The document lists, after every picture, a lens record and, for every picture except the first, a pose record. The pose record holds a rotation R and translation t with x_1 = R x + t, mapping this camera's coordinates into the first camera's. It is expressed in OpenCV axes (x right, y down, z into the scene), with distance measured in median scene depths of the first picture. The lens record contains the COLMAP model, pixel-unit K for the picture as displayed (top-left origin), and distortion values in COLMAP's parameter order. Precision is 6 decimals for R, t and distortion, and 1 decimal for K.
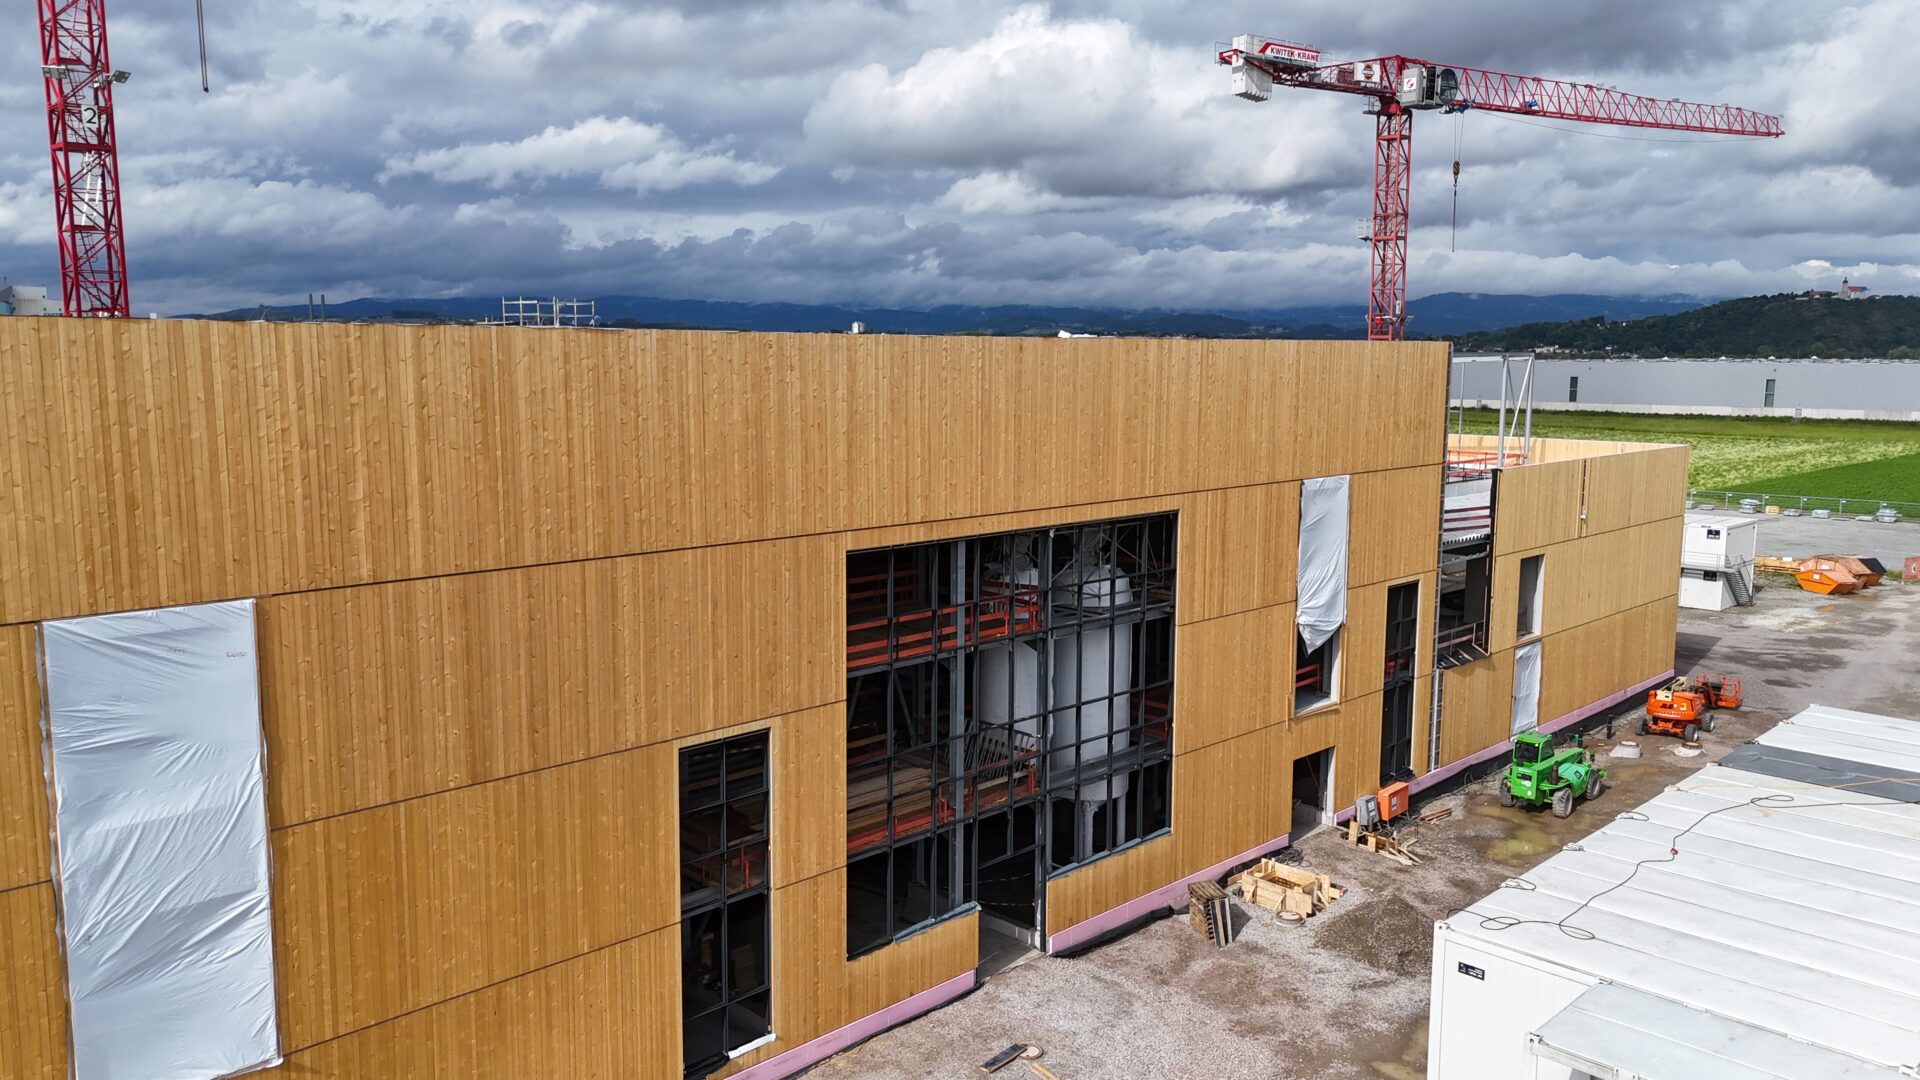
lens RADIAL K [[1402.2, 0, 960.0], [0, 1402.2, 540.0], [0, 0, 1]] dist [0.082355, -0.078105]
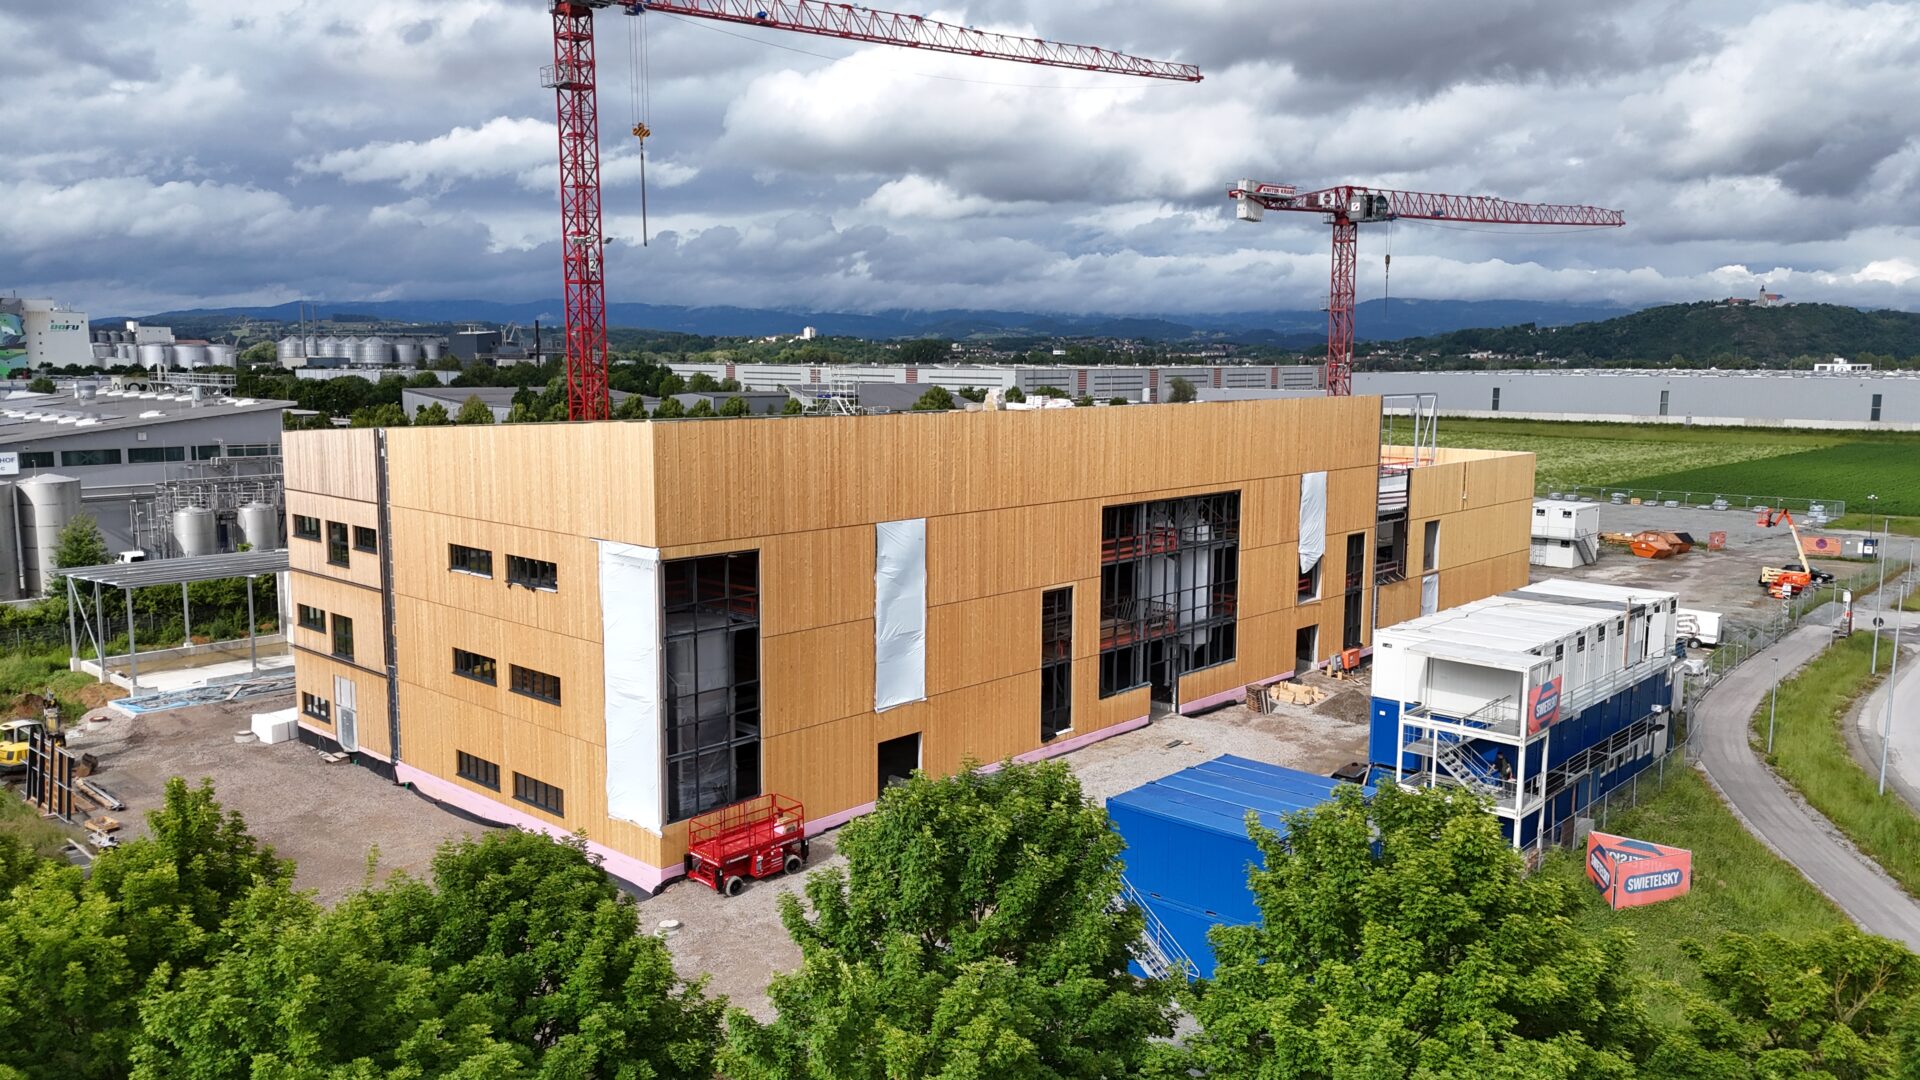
lens RADIAL K [[1405.6, 0, 960.0], [0, 1405.6, 540.0], [0, 0, 1]] dist [0.101302, -0.130417]
pose [[0.999216, -0.004661, 0.039318, -0.255812], [0.004764, 0.999985, -0.002516, 0.042628], [-0.039306, 0.002701, 0.999224, -0.763083]]
